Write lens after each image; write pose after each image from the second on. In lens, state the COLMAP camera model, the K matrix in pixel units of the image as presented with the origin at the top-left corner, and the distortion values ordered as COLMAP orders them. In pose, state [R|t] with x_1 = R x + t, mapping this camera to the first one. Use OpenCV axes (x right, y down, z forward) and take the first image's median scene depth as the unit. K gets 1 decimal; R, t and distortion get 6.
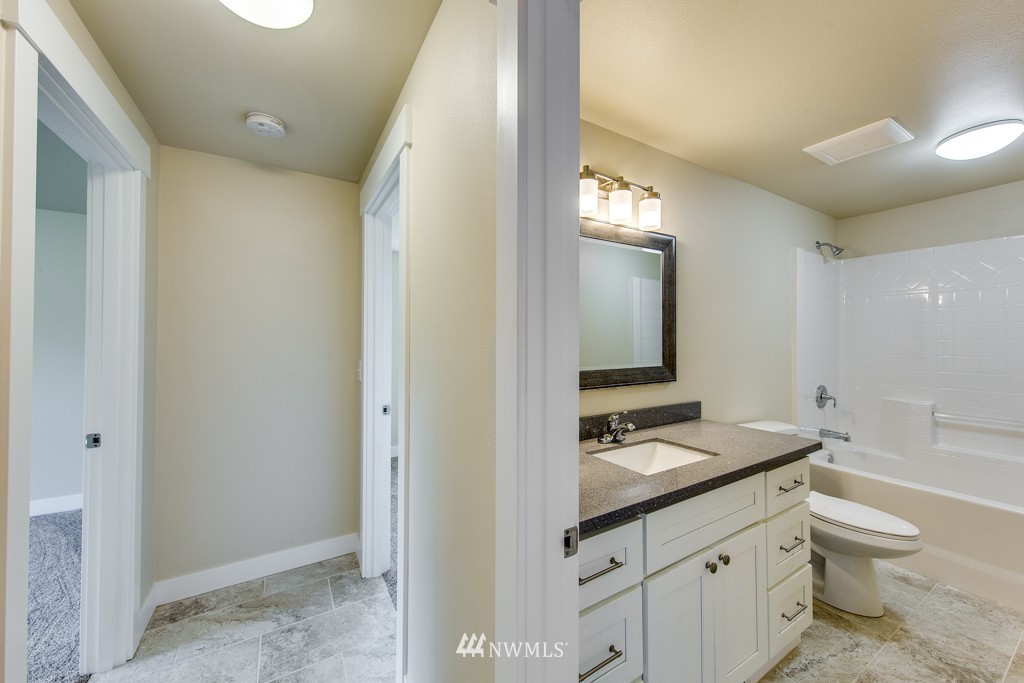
lens RADIAL K [[373.1, 0, 515.4], [0, 373.1, 337.9], [0, 0, 1]] dist [0.000366, -0.000134]
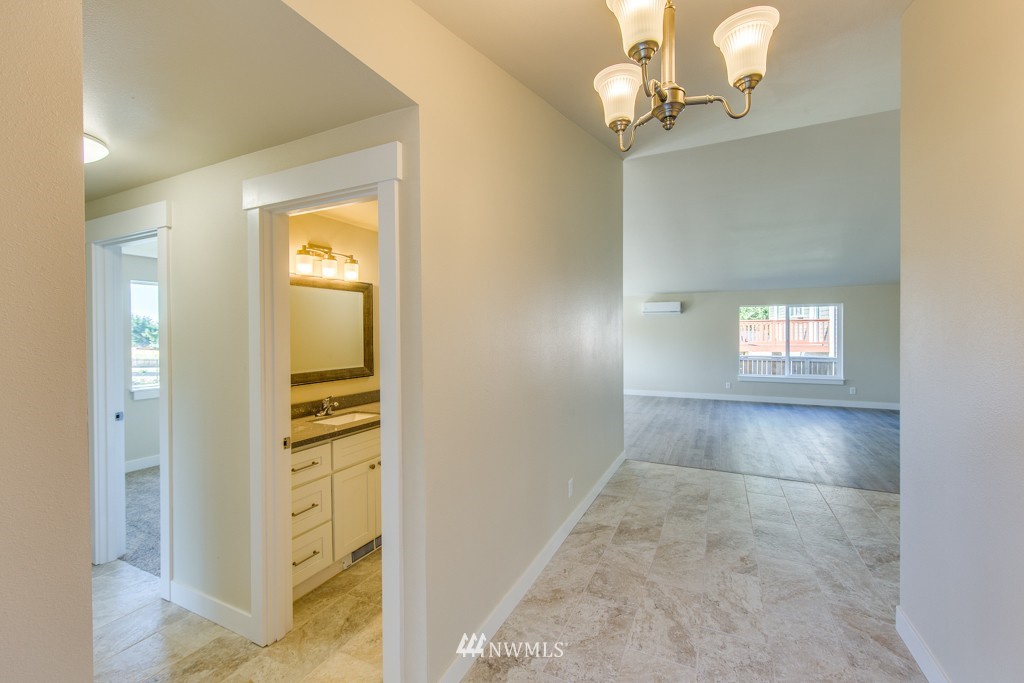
lens RADIAL K [[428.8, 0, 518.8], [0, 428.8, 336.9], [0, 0, 1]] dist [0.003257, 0.000212]
pose [[0.836595, -0.011533, 0.547700, -0.046503], [0.001136, 0.999813, 0.019318, -0.085054], [-0.547820, -0.015539, 0.836452, -0.882319]]
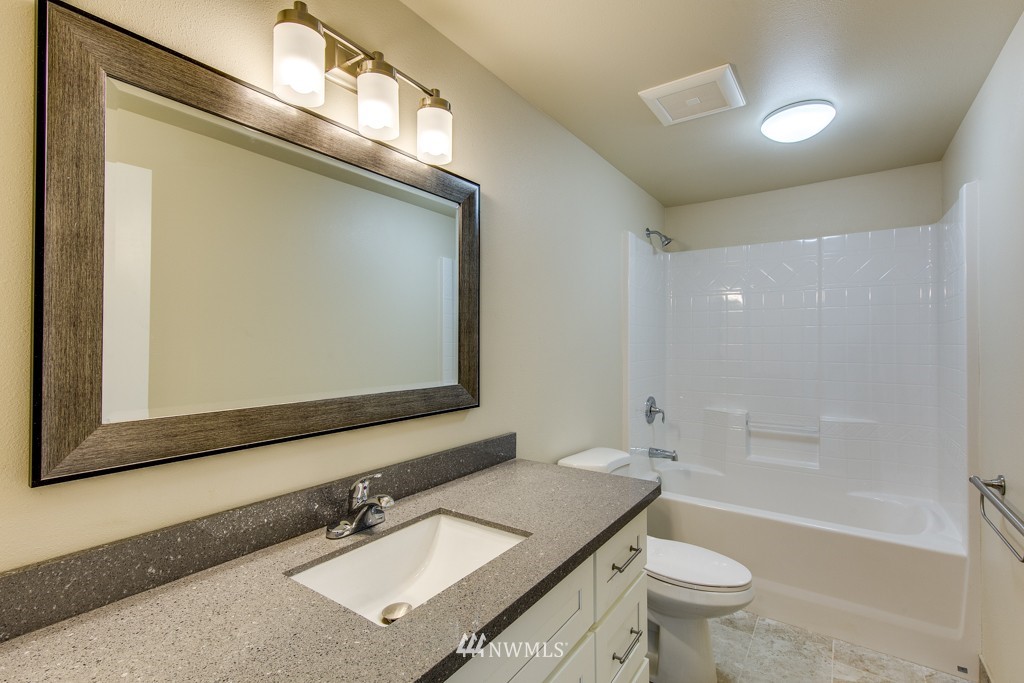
lens RADIAL K [[453.1, 0, 515.6], [0, 453.1, 338.8], [0, 0, 1]] dist [-0.001278, -0.000220]
pose [[0.915140, 0.006169, 0.403089, 0.176273], [-0.004767, 0.999979, -0.004483, 0.000875], [-0.403108, 0.002181, 0.915150, 0.261254]]
